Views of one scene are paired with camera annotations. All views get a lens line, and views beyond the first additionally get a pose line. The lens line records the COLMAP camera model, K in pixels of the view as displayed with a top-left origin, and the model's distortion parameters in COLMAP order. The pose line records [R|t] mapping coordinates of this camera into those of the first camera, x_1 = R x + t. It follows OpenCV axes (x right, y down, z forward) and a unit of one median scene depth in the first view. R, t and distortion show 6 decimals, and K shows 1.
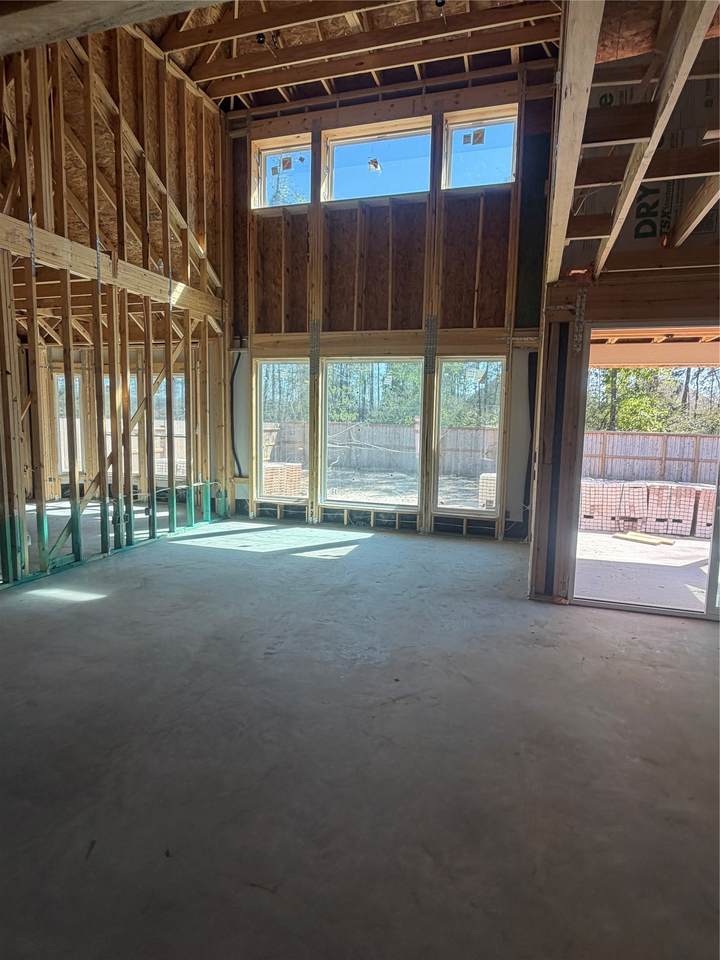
lens RADIAL K [[544.7, 0, 360.0], [0, 544.7, 480.0], [0, 0, 1]] dist [0.000085, -0.000009]
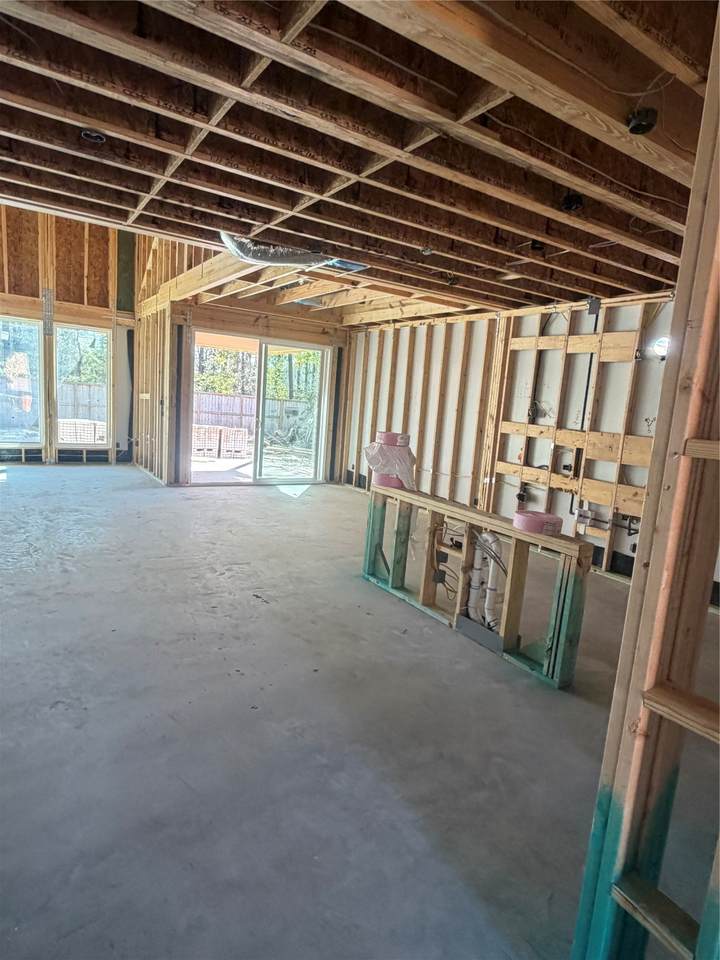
lens RADIAL K [[551.7, 0, 360.0], [0, 551.7, 480.0], [0, 0, 1]] dist [0.000674, 0.000291]
pose [[0.640536, -0.083008, 0.763429, -0.413356], [0.023241, 0.995781, 0.088772, 0.040765], [-0.767577, -0.039118, 0.639762, -0.380300]]
